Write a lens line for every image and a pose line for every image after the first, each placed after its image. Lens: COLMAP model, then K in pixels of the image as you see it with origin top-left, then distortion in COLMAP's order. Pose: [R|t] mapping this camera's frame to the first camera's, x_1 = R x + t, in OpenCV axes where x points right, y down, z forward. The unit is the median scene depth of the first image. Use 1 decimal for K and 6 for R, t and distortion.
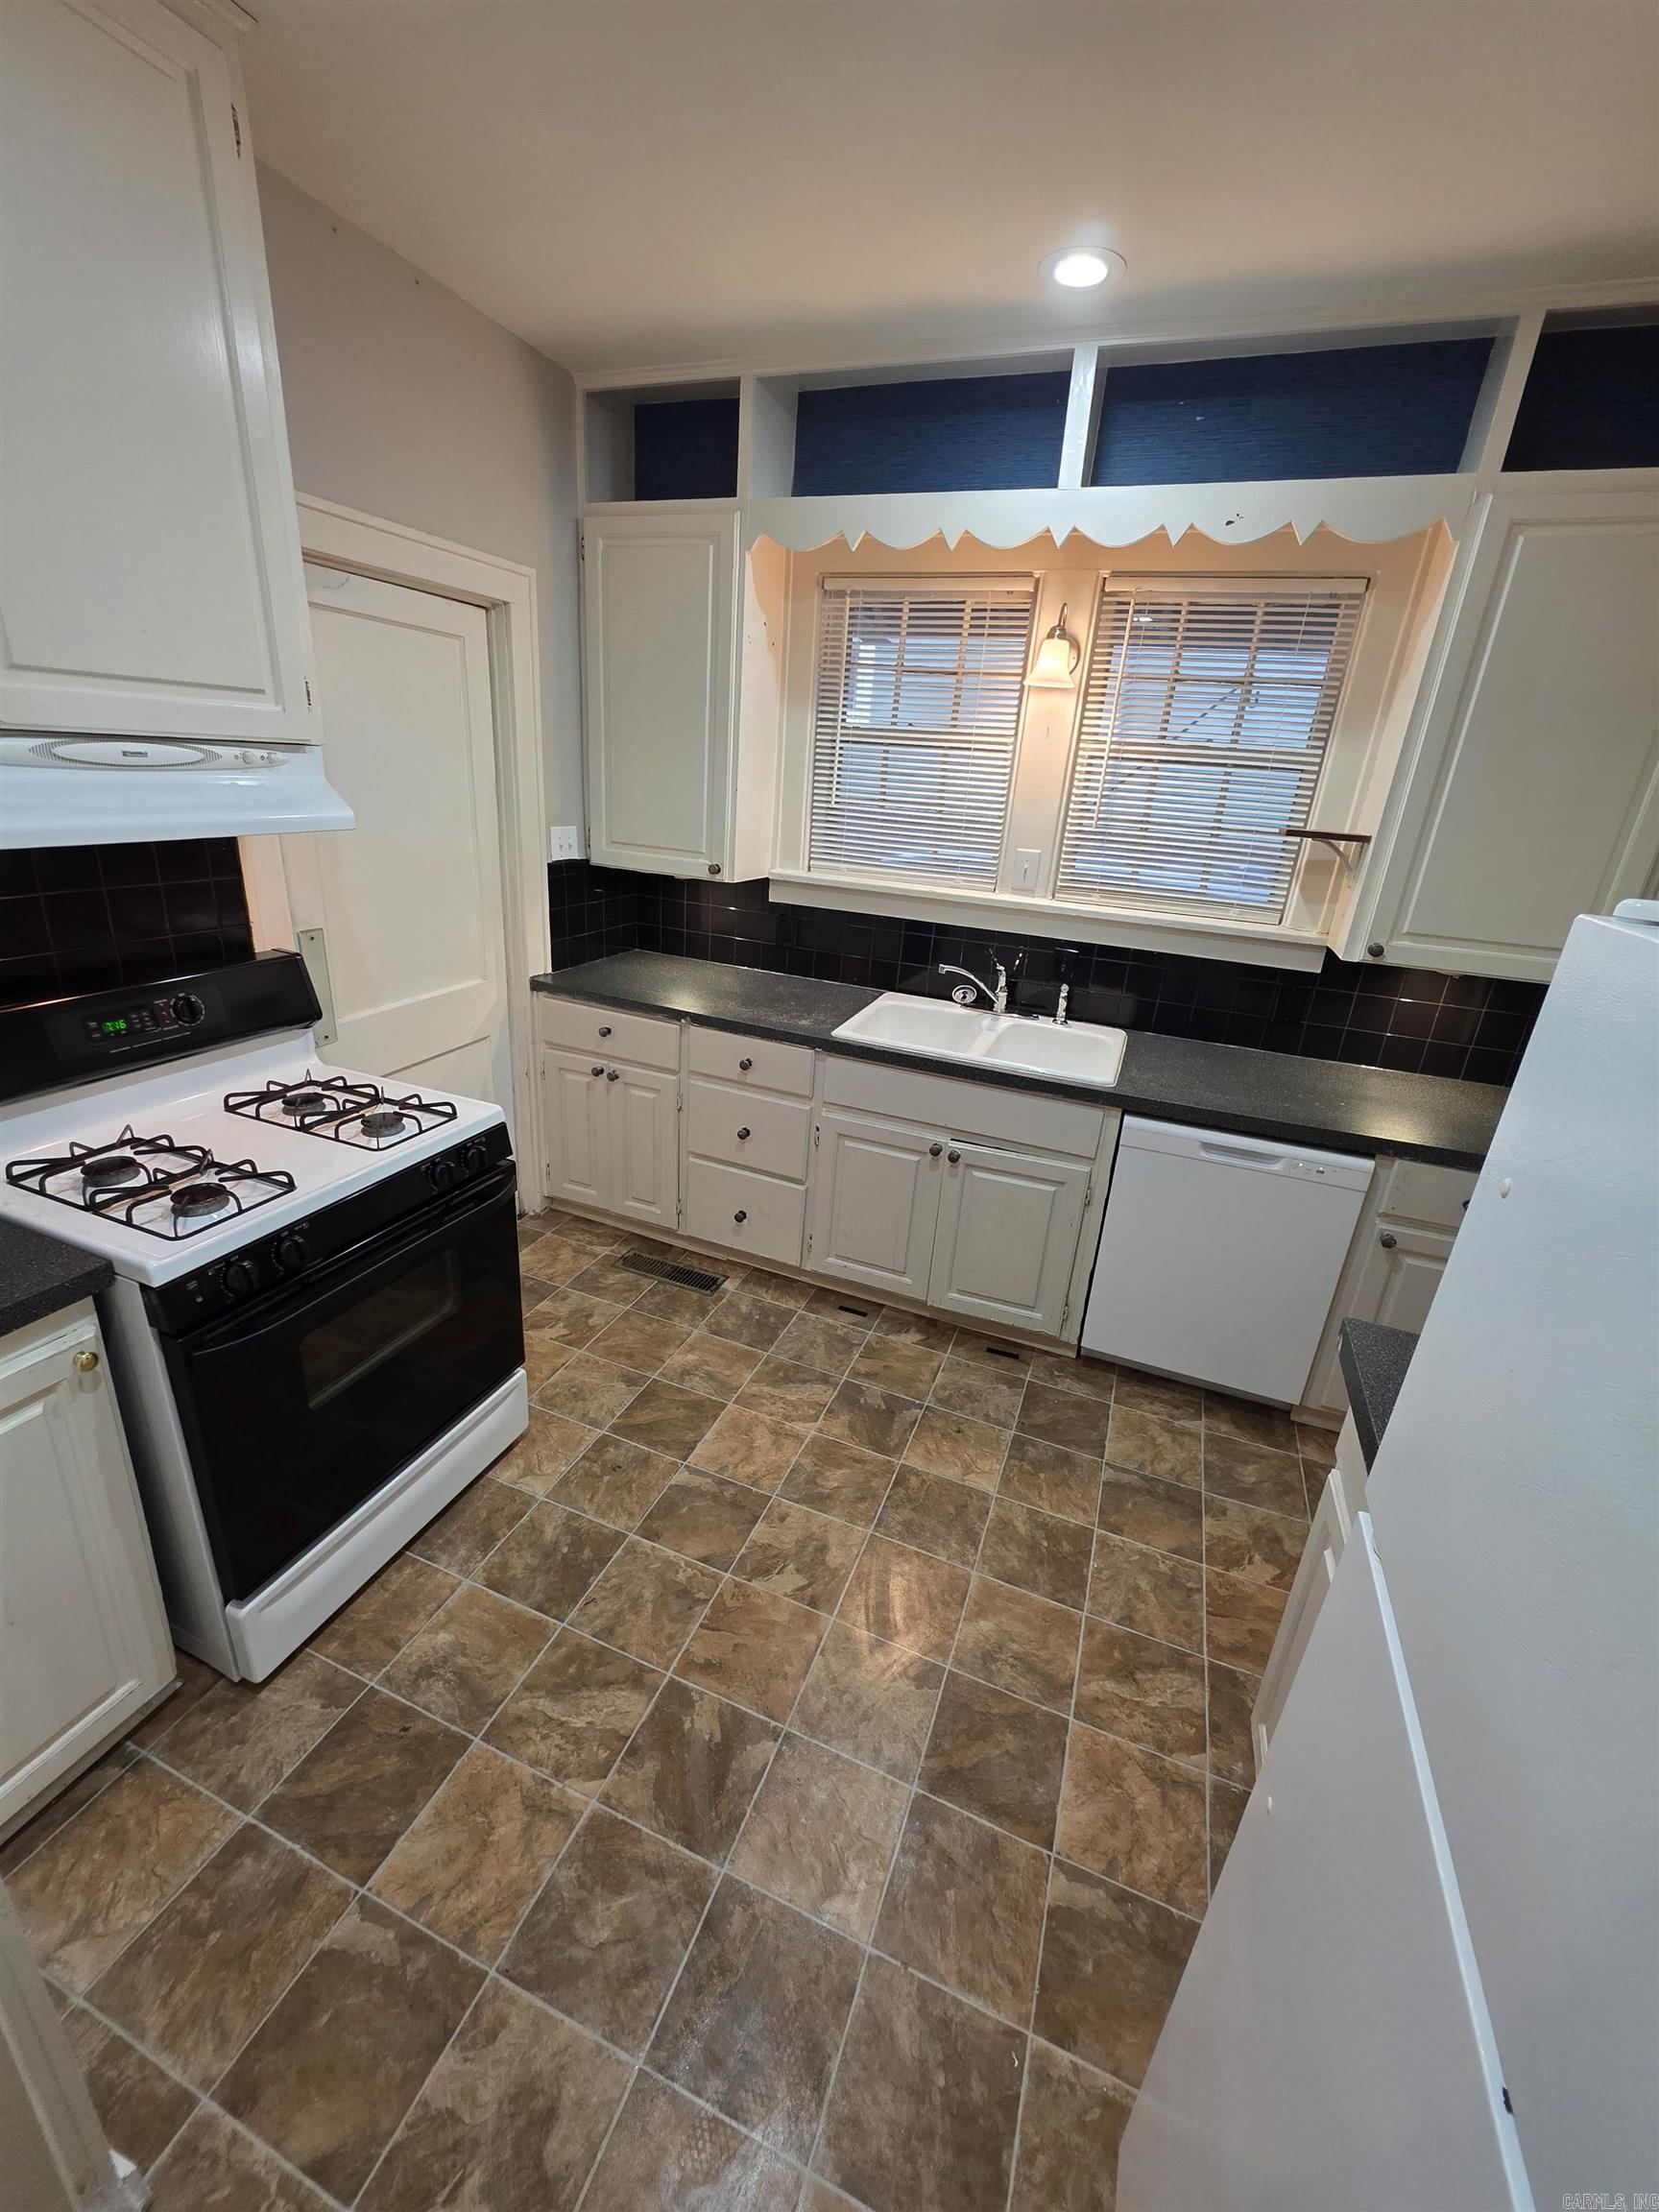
lens RADIAL K [[888.5, 0, 823.9], [0, 888.5, 1100.5], [0, 0, 1]] dist [-0.000428, 0.001059]
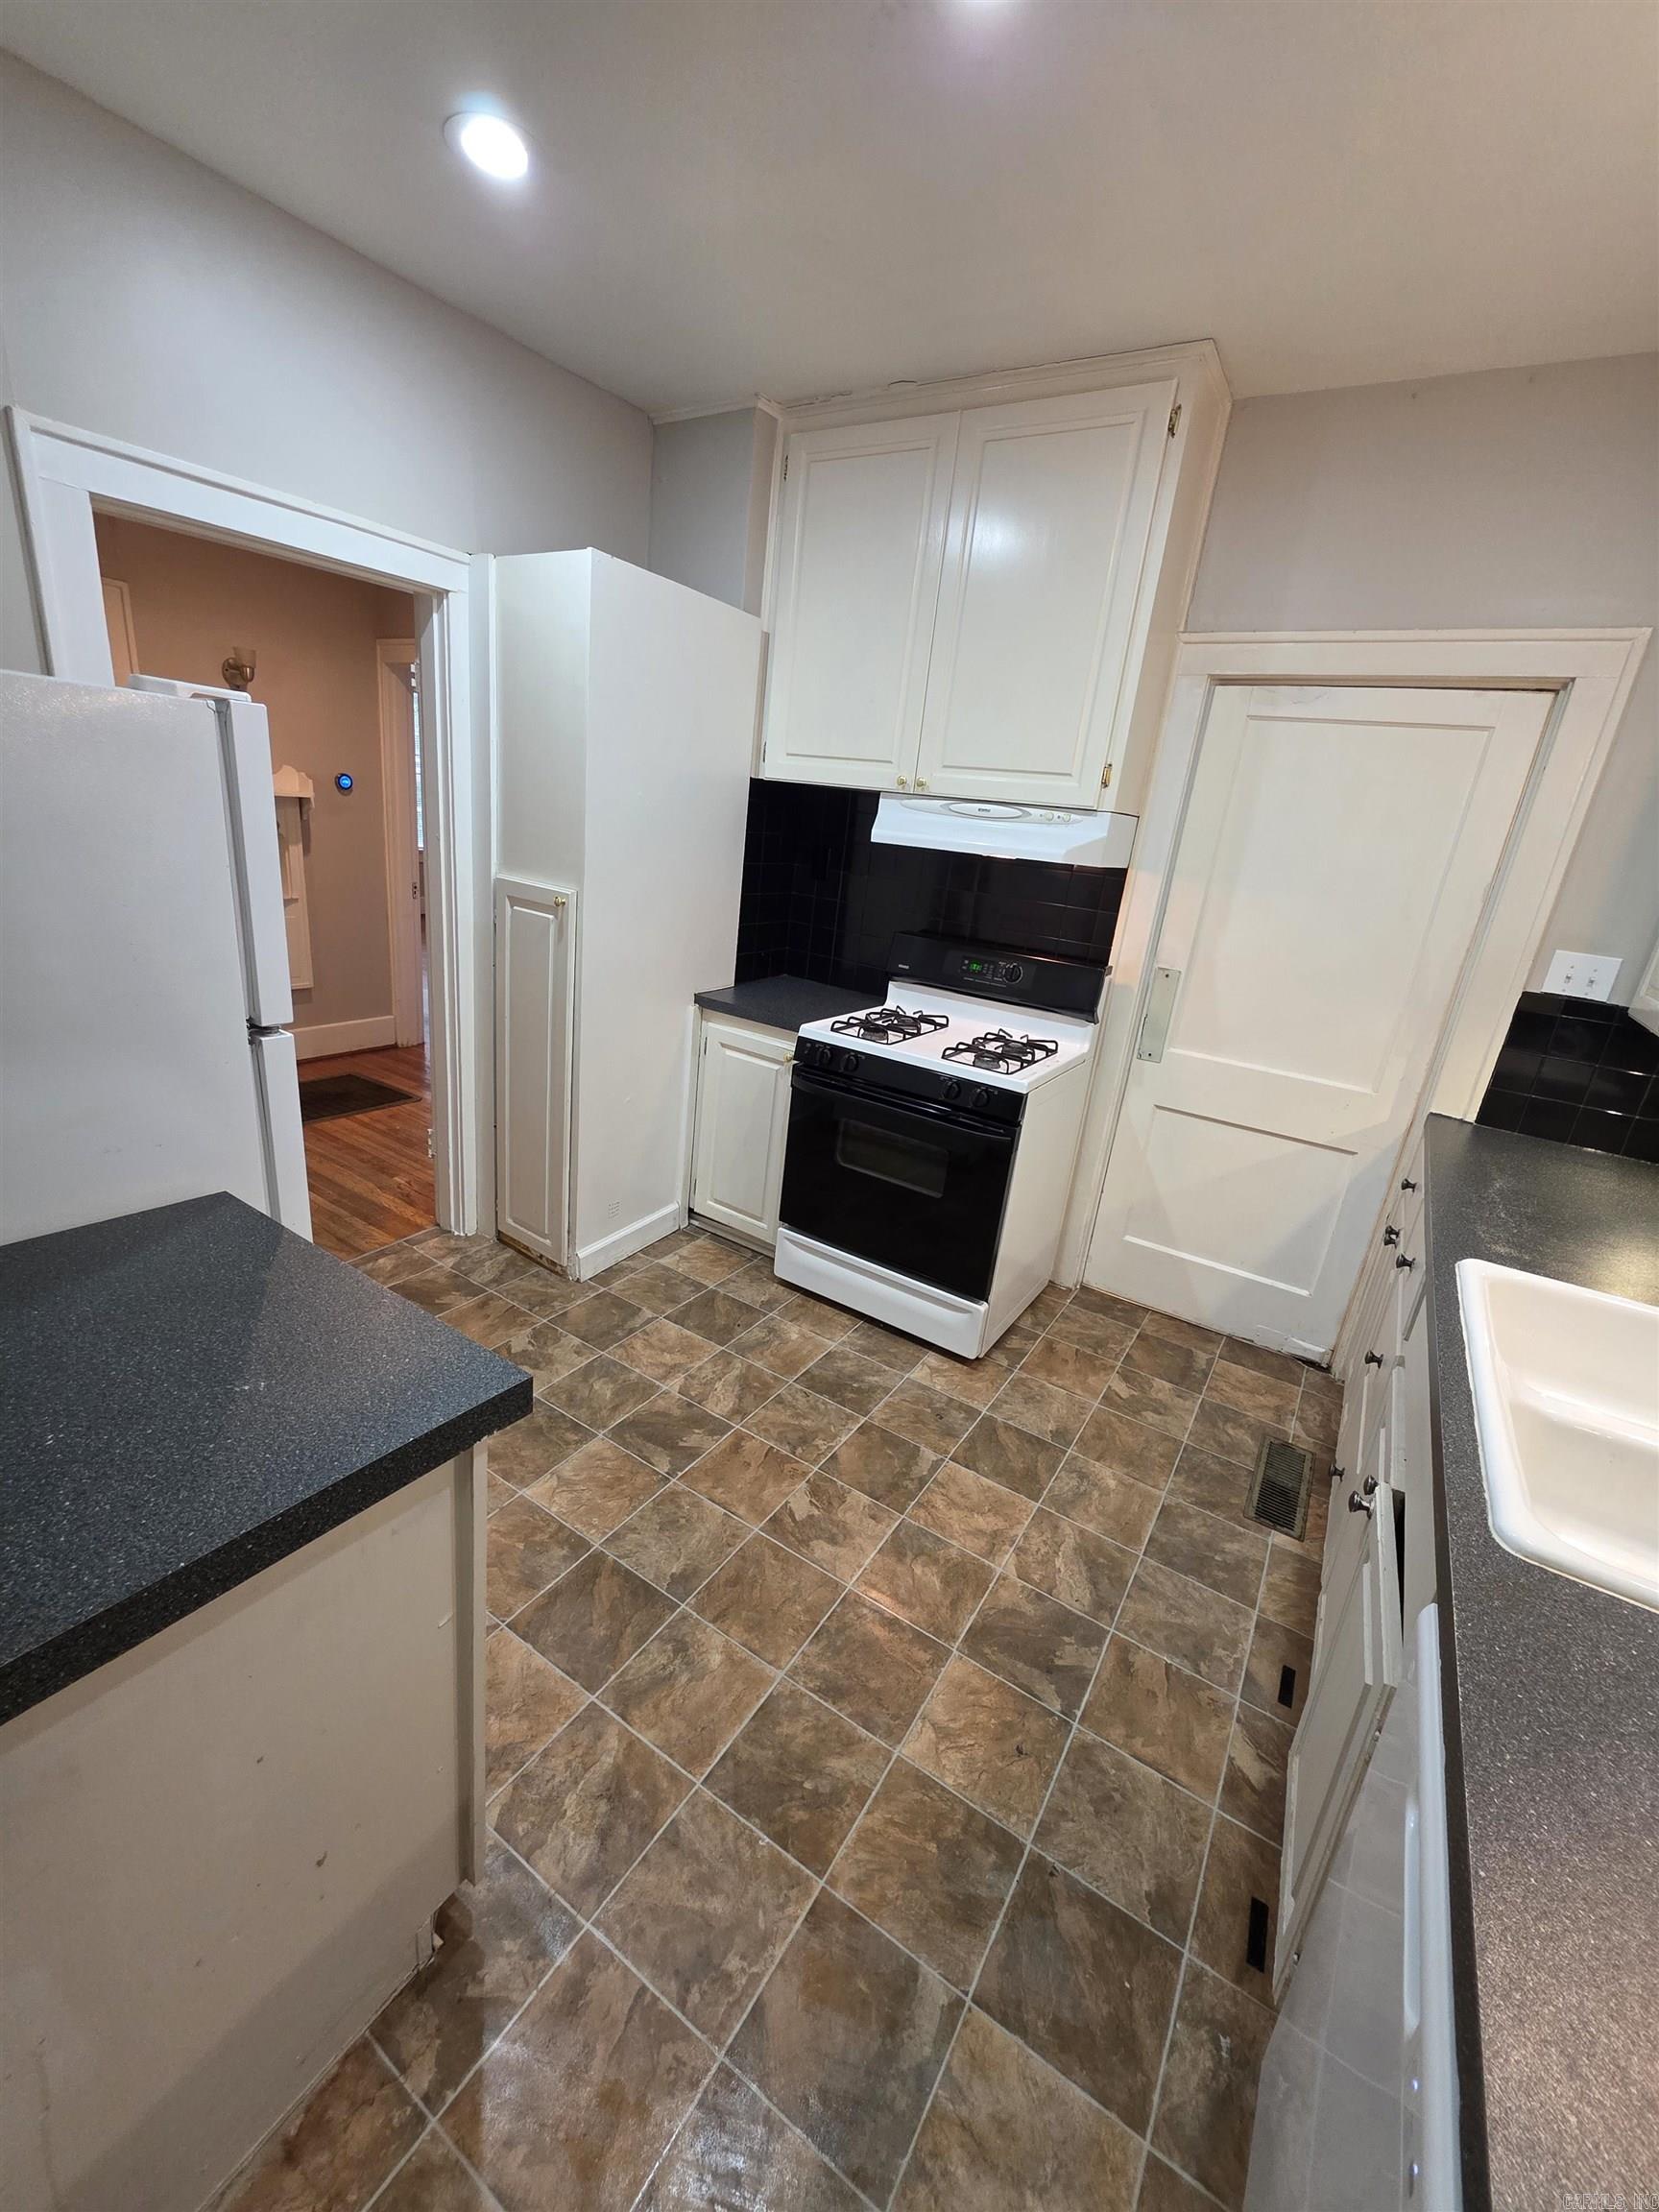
lens RADIAL K [[888.5, 0, 825.6], [0, 888.5, 1104.0], [0, 0, 1]] dist [-0.000428, 0.001059]
pose [[-0.187660, 0.222241, -0.956761, 0.846714], [-0.454427, 0.843908, 0.285159, -0.186453], [0.870793, 0.488291, -0.057375, 0.817563]]
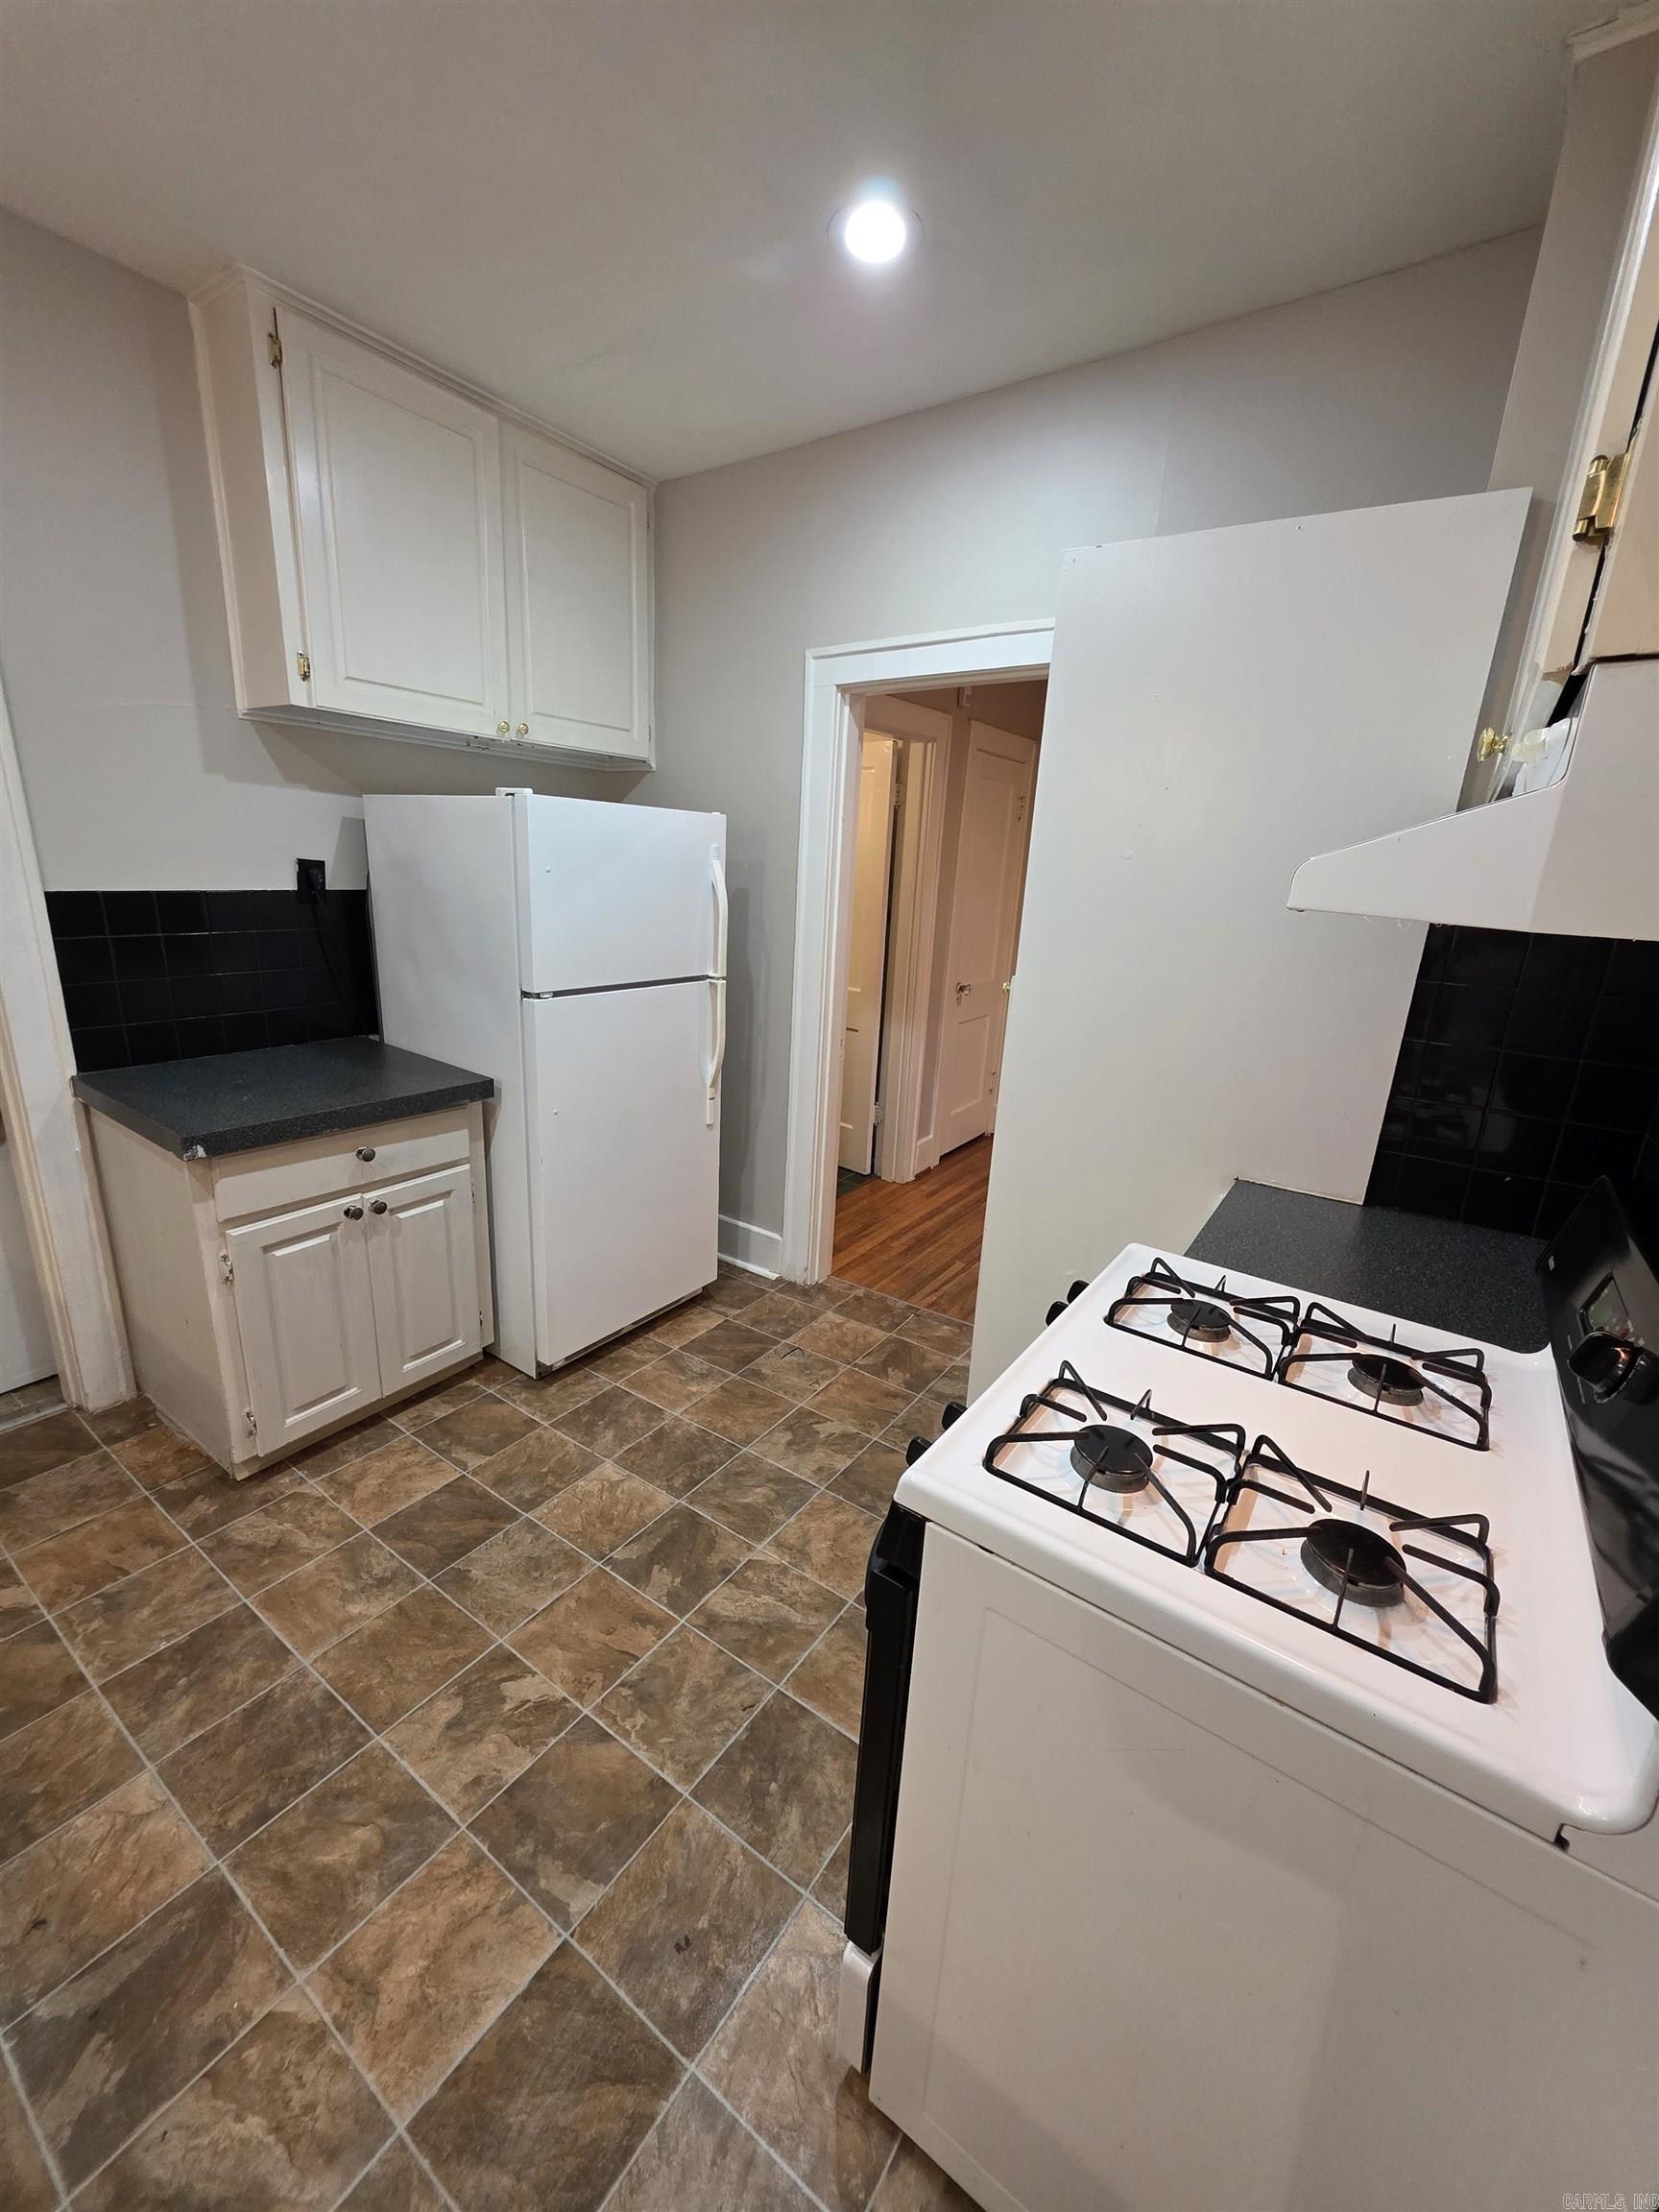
lens RADIAL K [[888.5, 0, 818.2], [0, 888.5, 1093.1], [0, 0, 1]] dist [-0.000428, 0.001059]
pose [[-0.963568, -0.176436, 0.201016, -0.366977], [-0.025381, 0.808488, 0.587965, -0.404531], [-0.266258, 0.561442, -0.783511, 1.221894]]
